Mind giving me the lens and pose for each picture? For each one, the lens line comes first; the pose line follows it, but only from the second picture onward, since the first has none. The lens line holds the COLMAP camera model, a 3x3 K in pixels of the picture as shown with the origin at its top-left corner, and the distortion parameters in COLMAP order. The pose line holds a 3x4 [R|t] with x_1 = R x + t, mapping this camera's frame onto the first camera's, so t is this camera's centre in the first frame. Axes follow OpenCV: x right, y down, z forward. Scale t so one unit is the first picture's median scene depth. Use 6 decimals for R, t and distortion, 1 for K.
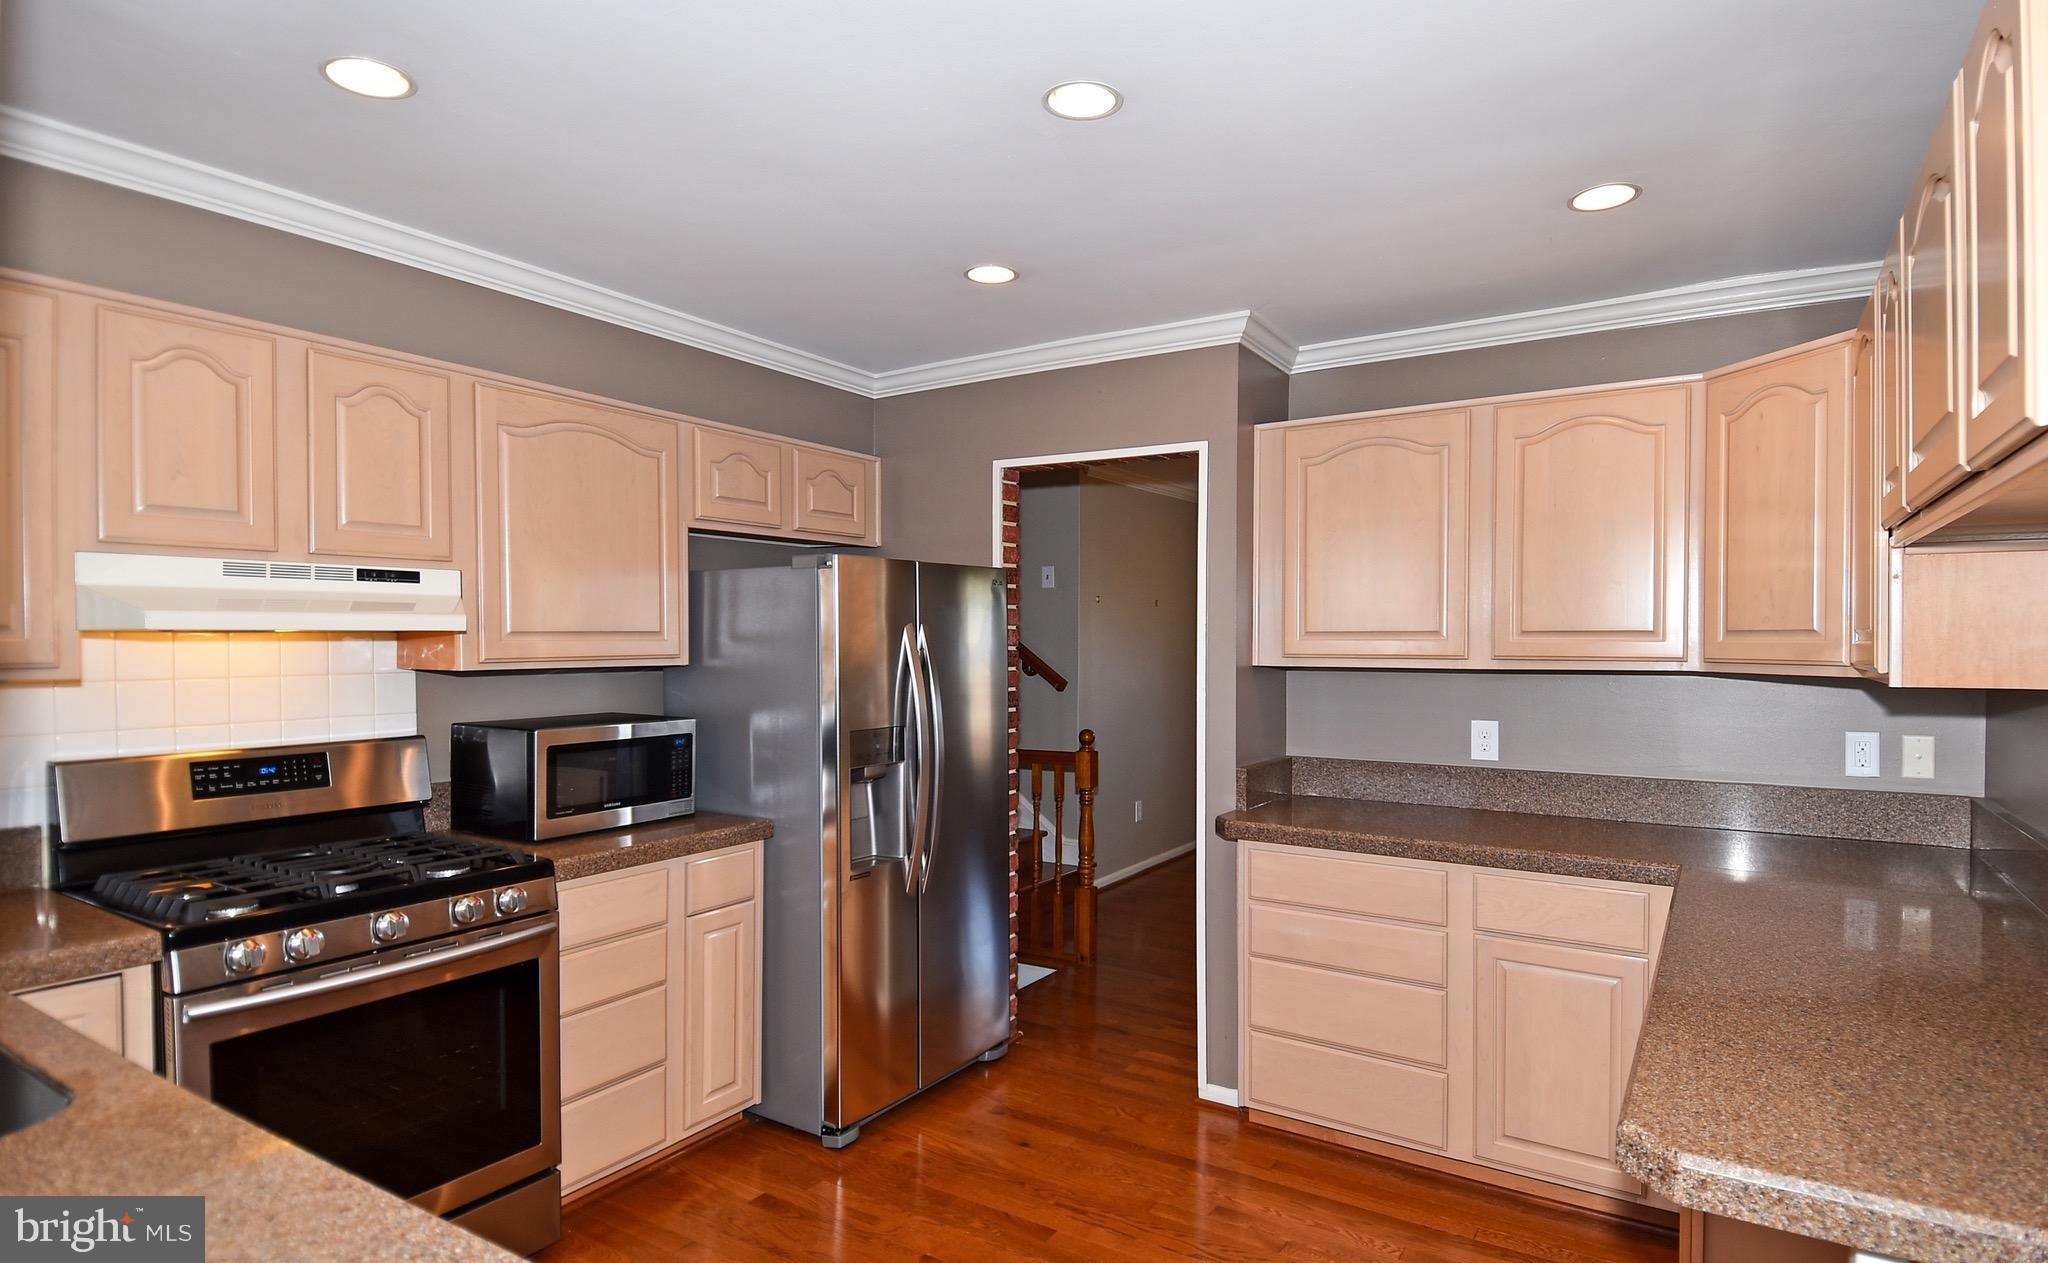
lens RADIAL K [[1082.6, 0, 1023.8], [0, 1082.6, 652.2], [0, 0, 1]] dist [-0.006883, -0.003793]
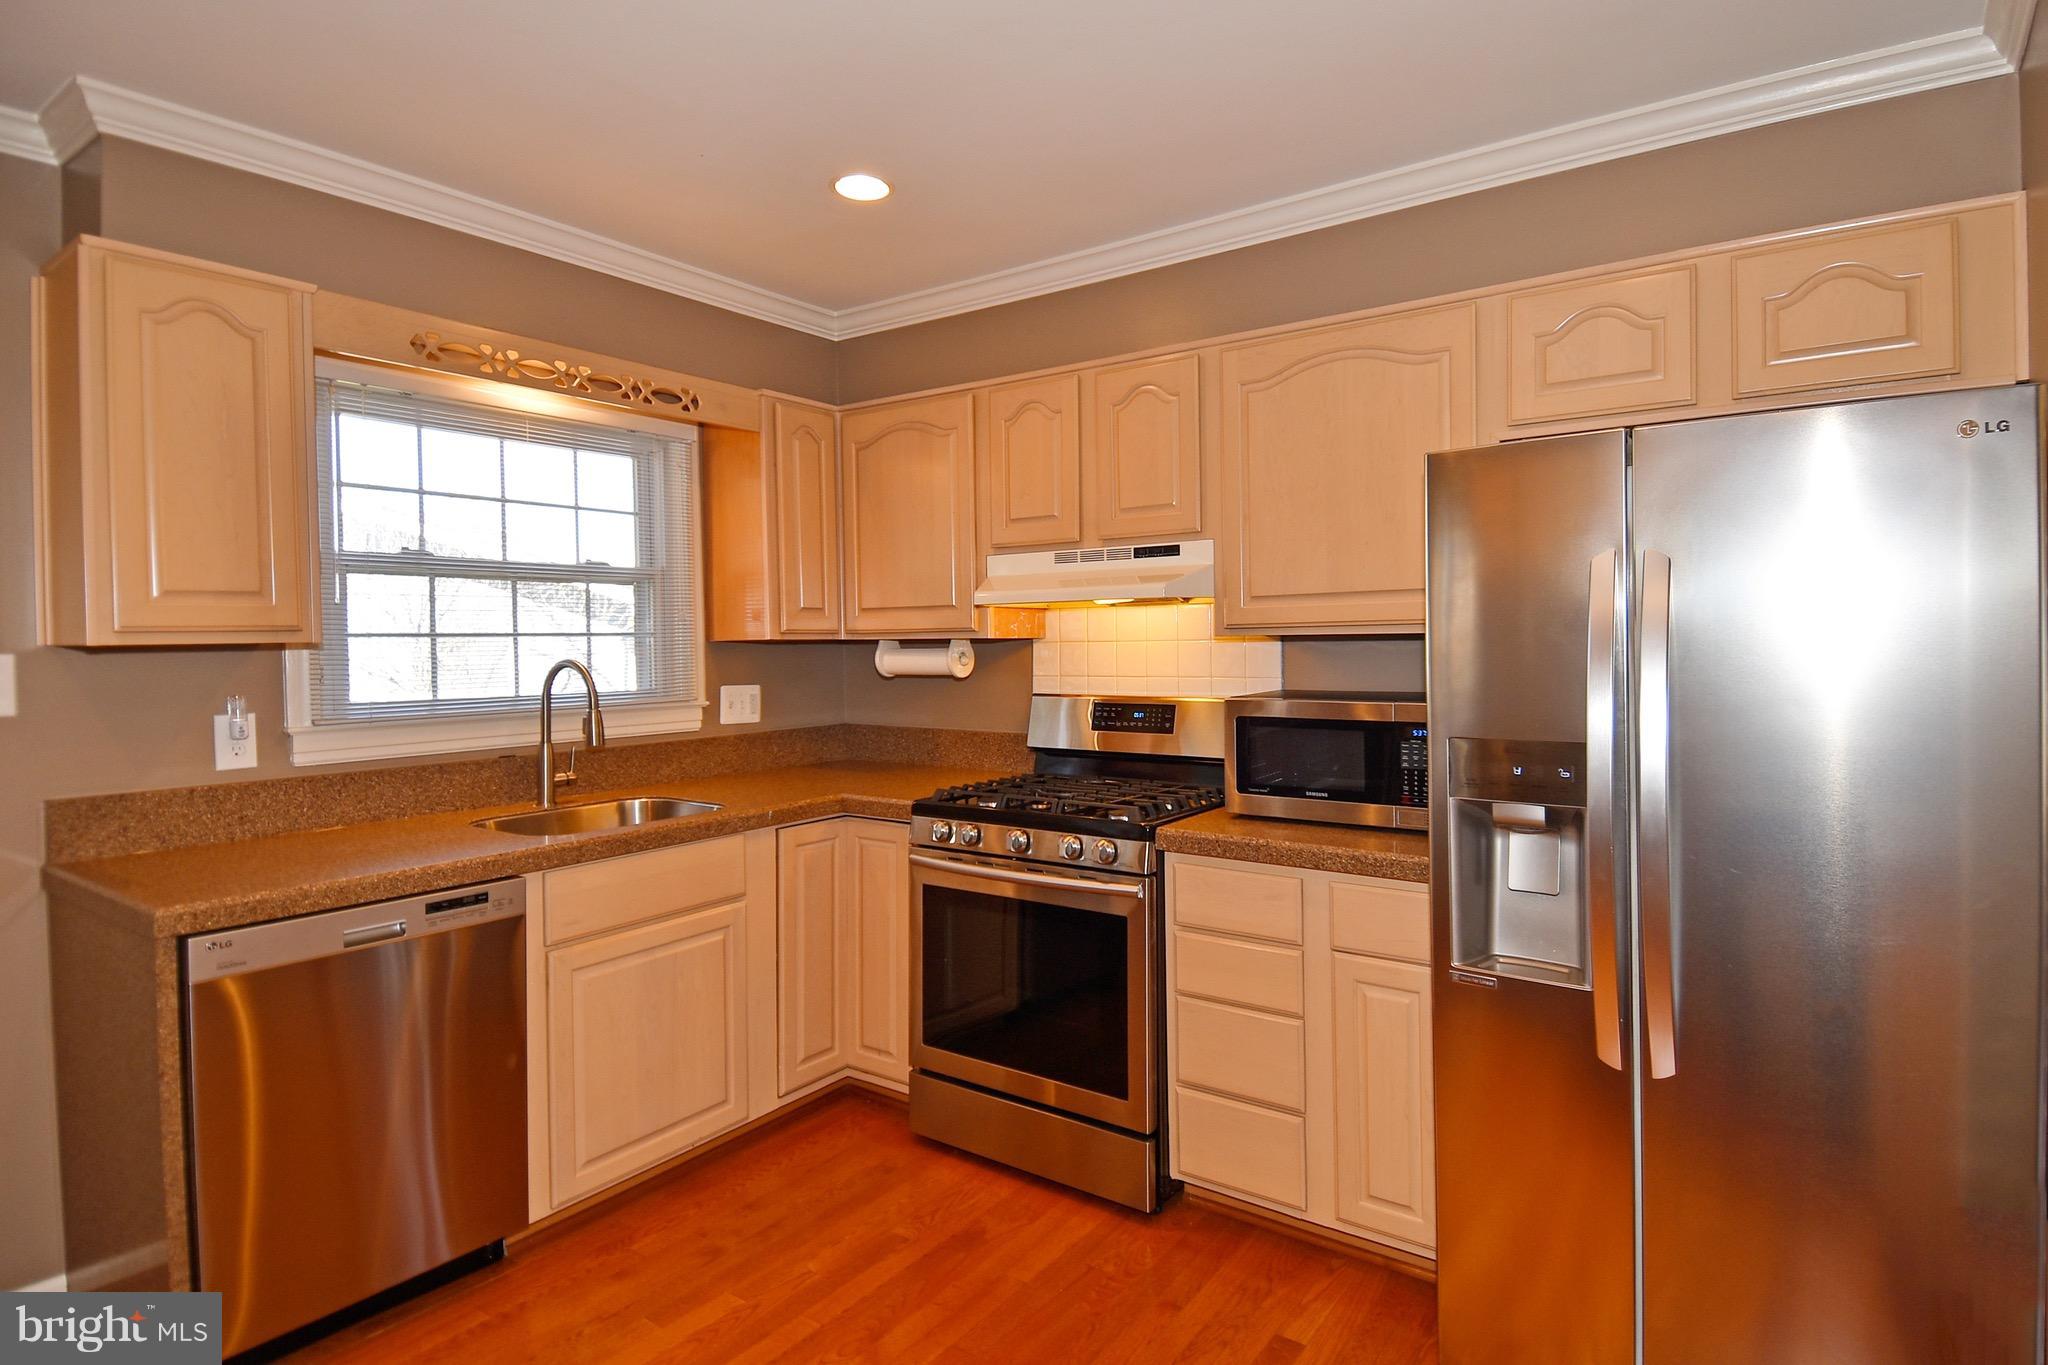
lens RADIAL K [[1060.7, 0, 1040.3], [0, 1060.7, 658.6], [0, 0, 1]] dist [-0.007002, -0.009968]
pose [[-0.056519, 0.019942, -0.998202, 0.448085], [0.000769, 0.999801, 0.019930, 0.016205], [0.998401, 0.000359, -0.056523, 0.799188]]
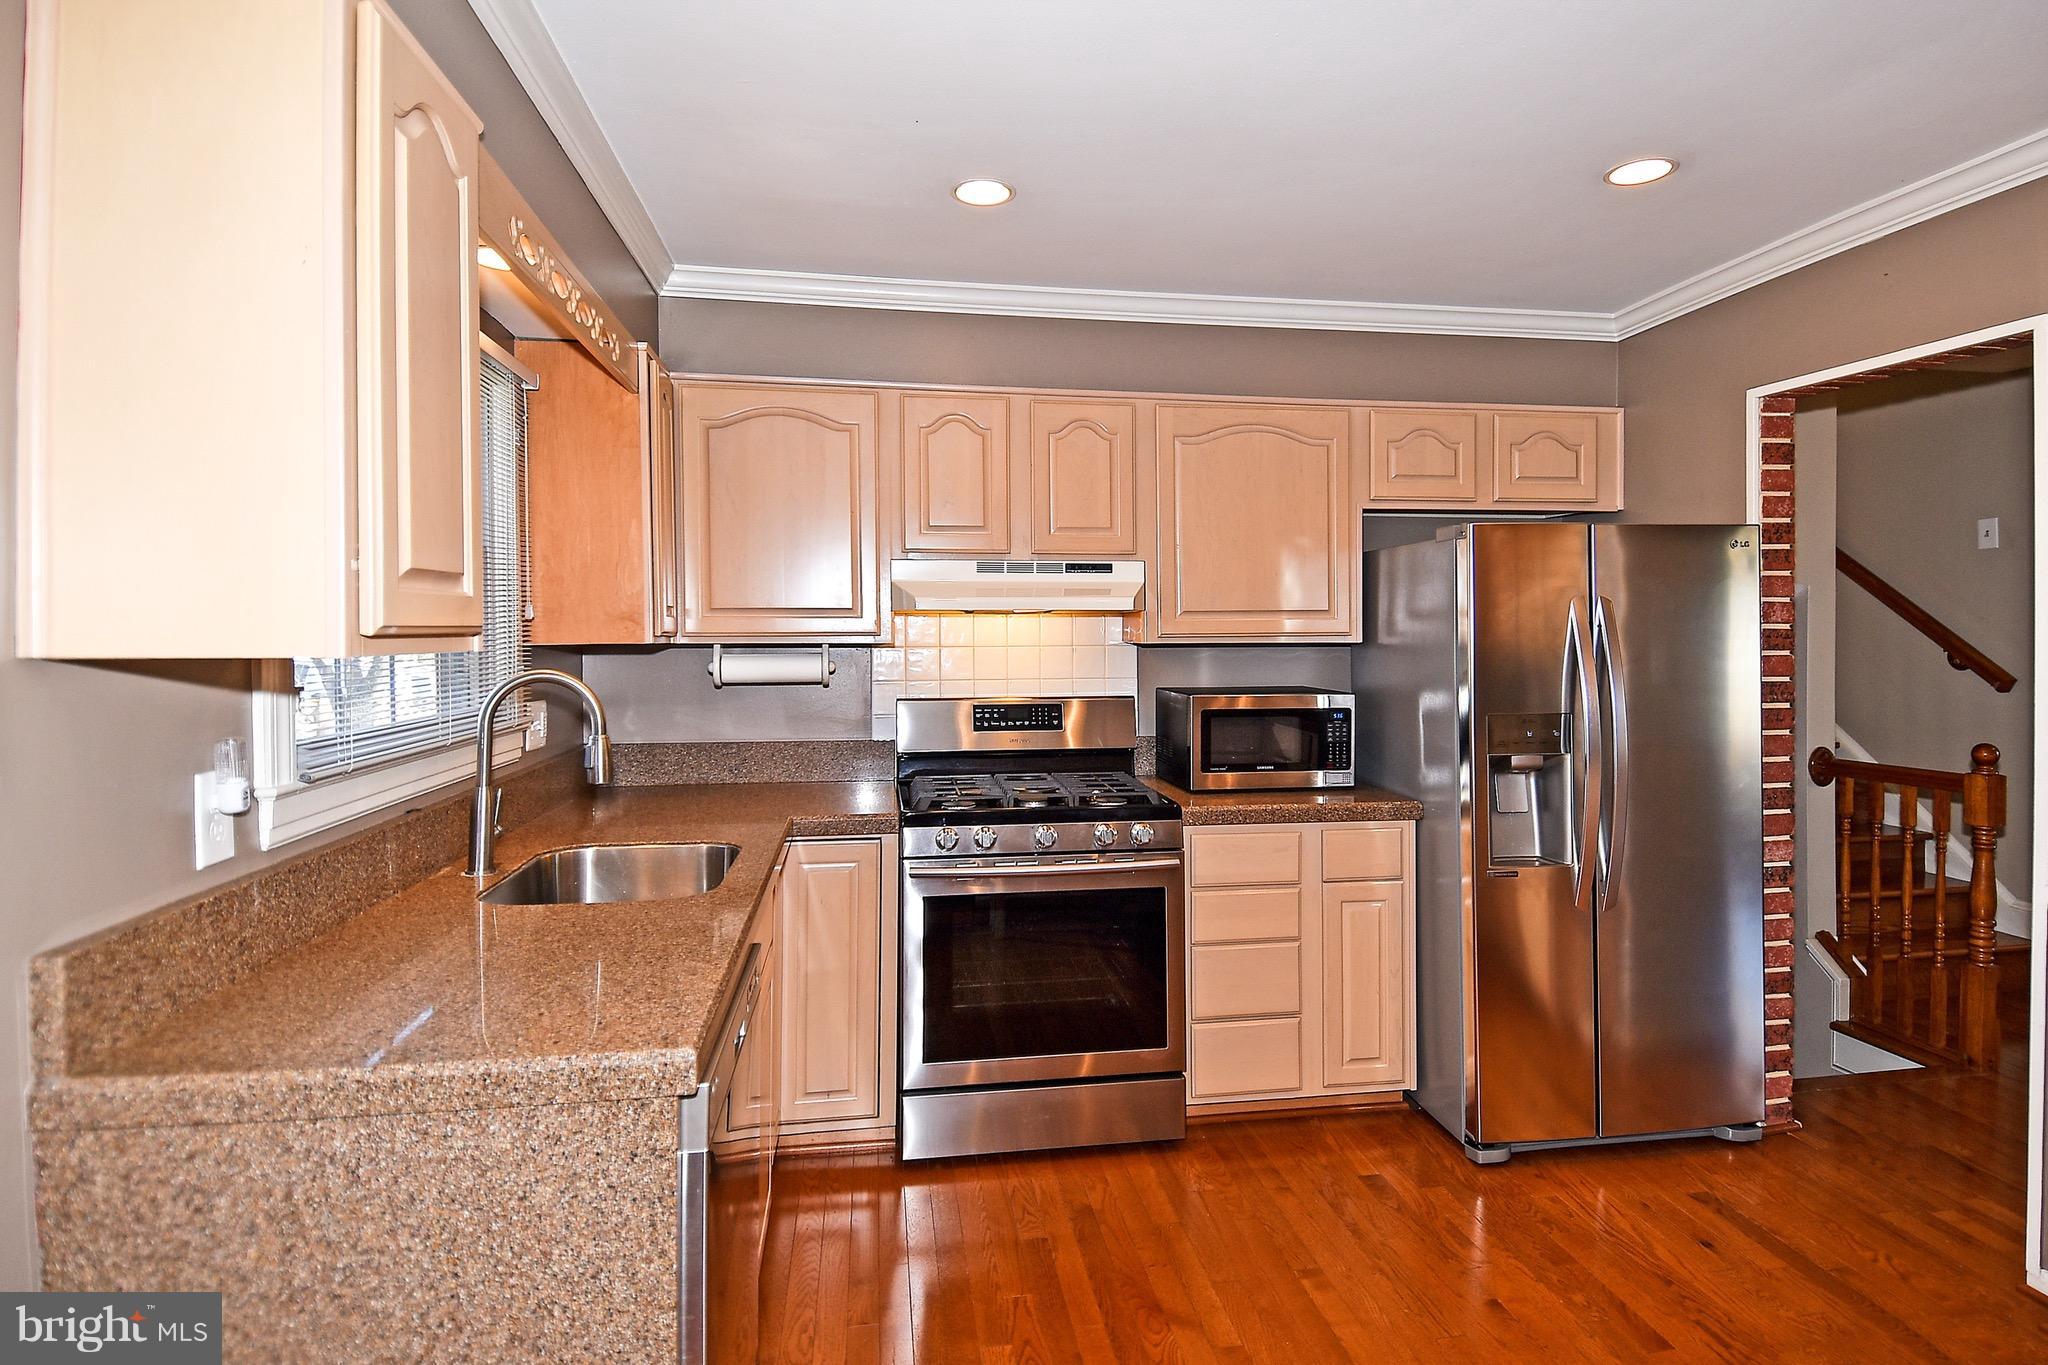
lens RADIAL K [[1060.7, 0, 1023.1], [0, 1060.7, 639.7], [0, 0, 1]] dist [-0.007002, -0.009968]
pose [[0.642885, 0.002739, -0.765958, 0.272915], [-0.007614, 0.999967, -0.002816, 0.015540], [0.765925, 0.007642, 0.642885, 0.115428]]
